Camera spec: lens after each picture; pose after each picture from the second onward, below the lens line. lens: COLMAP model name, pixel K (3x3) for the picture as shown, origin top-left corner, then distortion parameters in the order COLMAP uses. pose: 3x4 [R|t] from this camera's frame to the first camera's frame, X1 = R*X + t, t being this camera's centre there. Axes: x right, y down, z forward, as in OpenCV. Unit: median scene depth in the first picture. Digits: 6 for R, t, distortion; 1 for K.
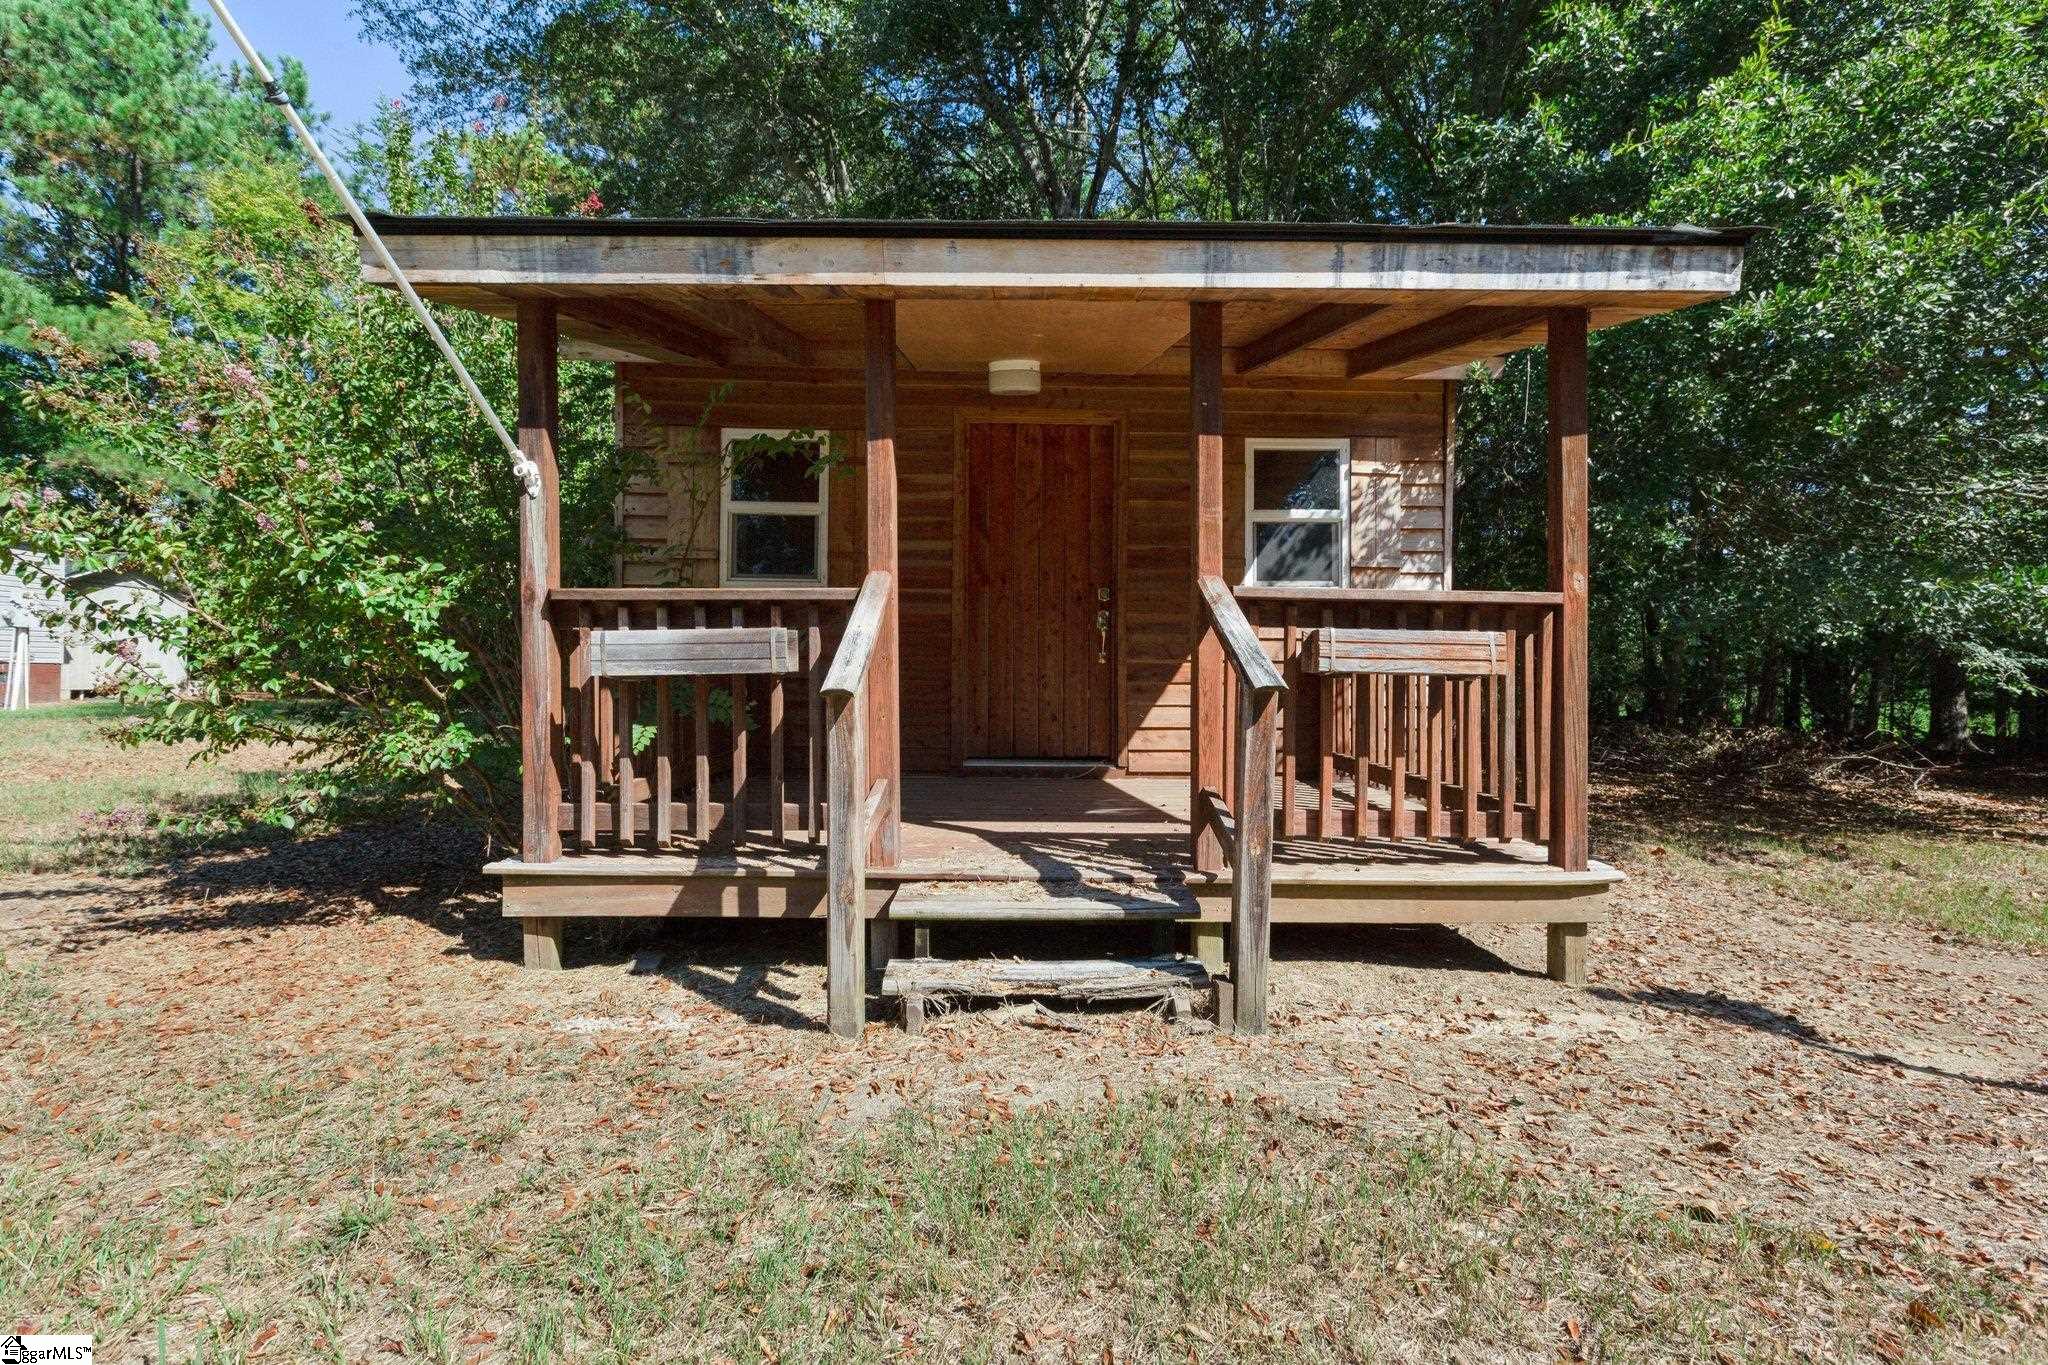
lens RADIAL K [[923.8, 0, 1024.3], [0, 923.8, 690.3], [0, 0, 1]] dist [0.002437, -0.000233]
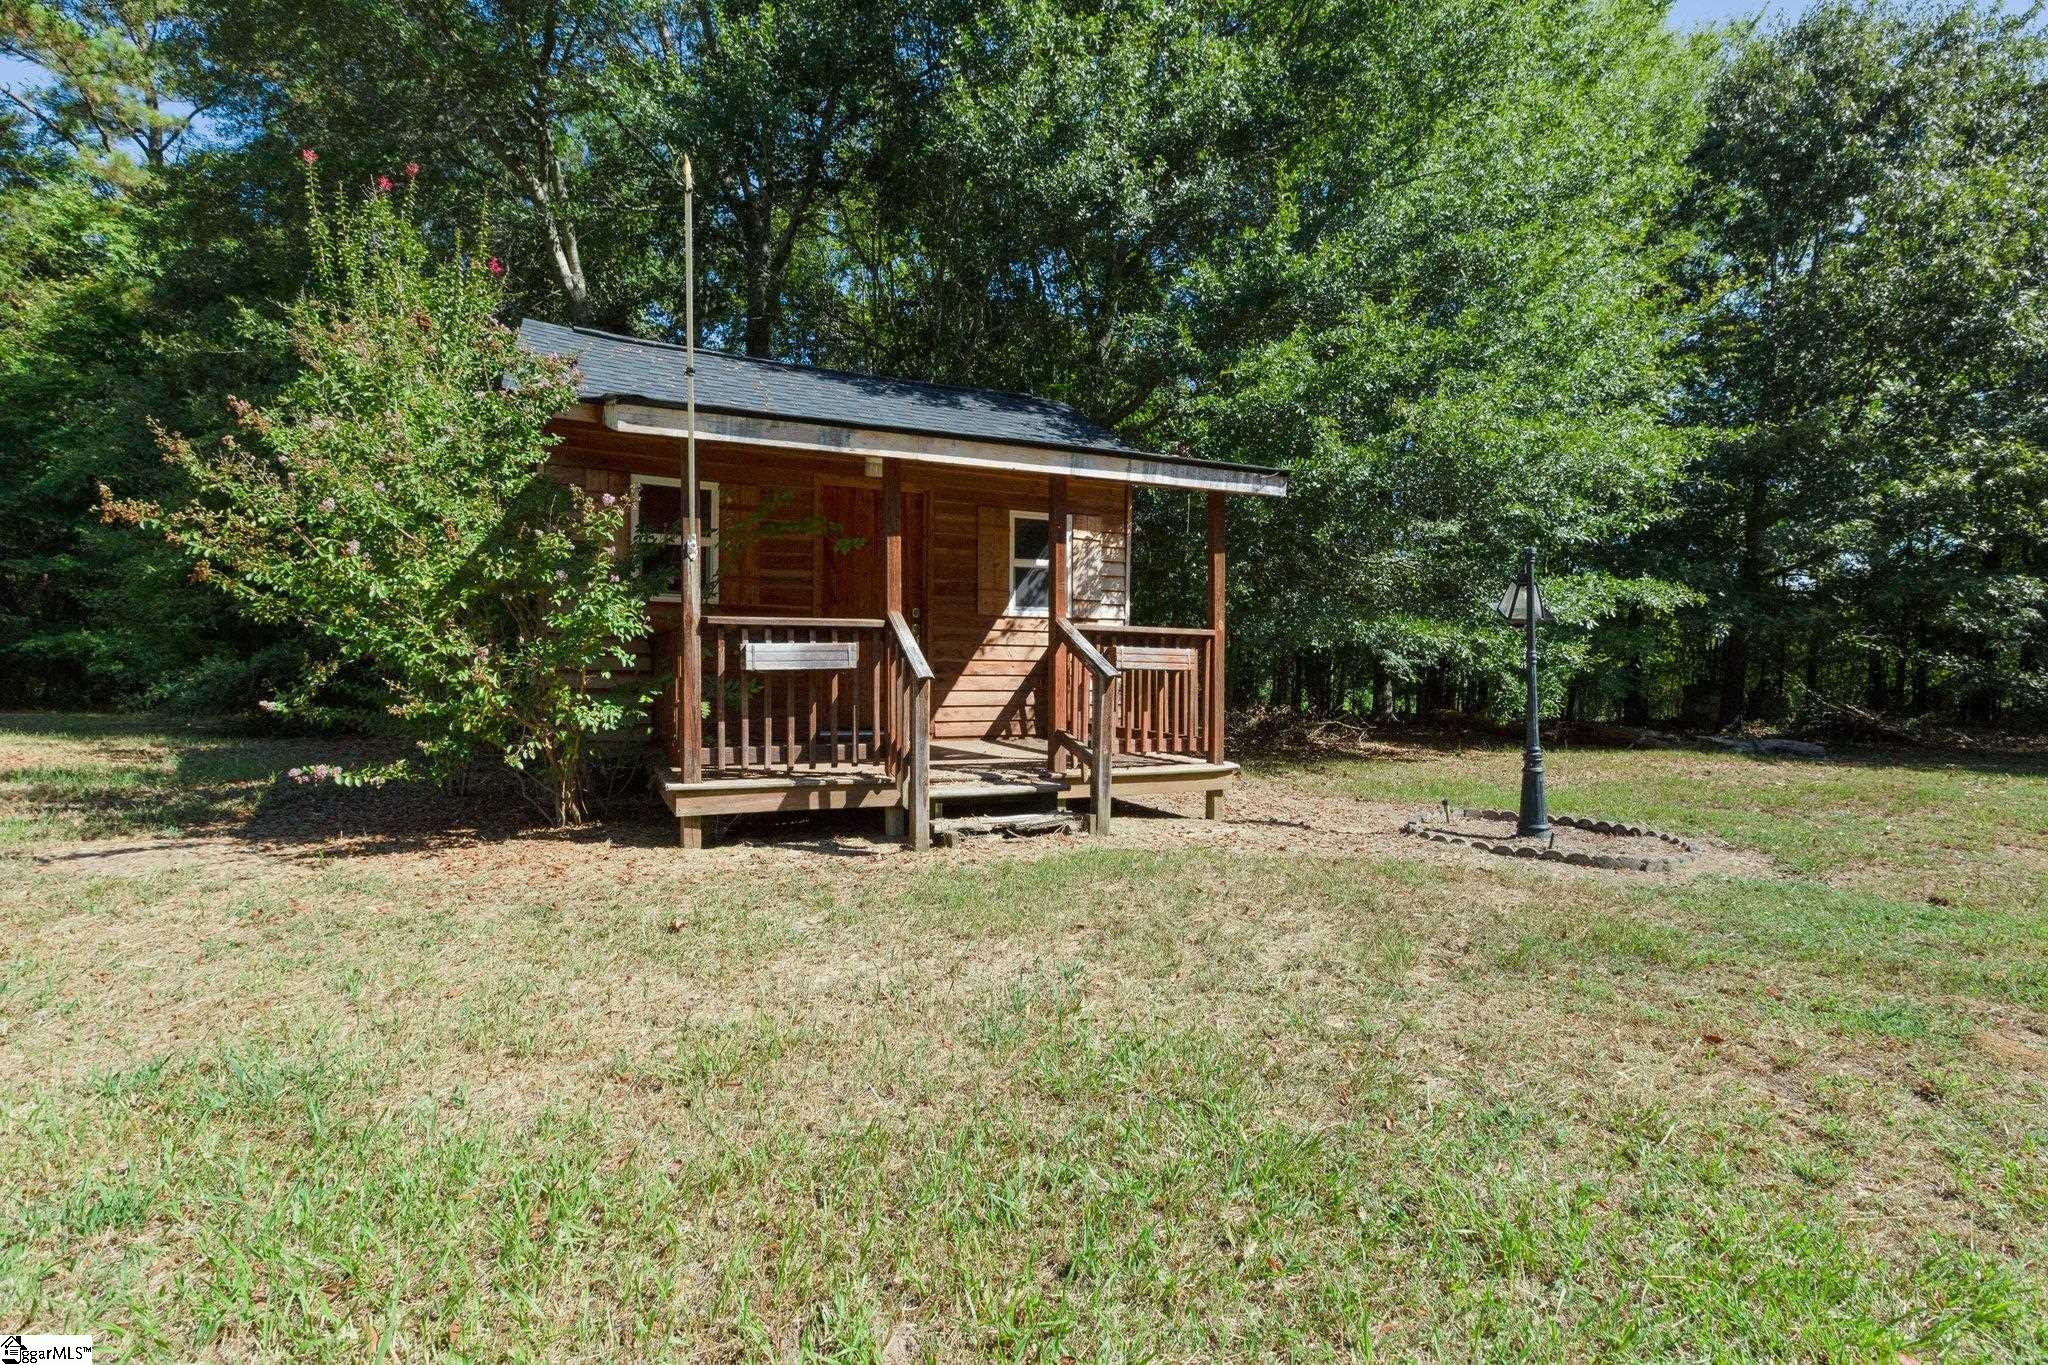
lens RADIAL K [[943.5, 0, 1036.9], [0, 943.5, 724.0], [0, 0, 1]] dist [-0.000126, 0.000302]
pose [[0.910726, -0.021960, 0.412427, -0.628240], [0.004406, 0.999045, 0.043466, 0.009879], [-0.412988, -0.037768, 0.909953, -0.731716]]
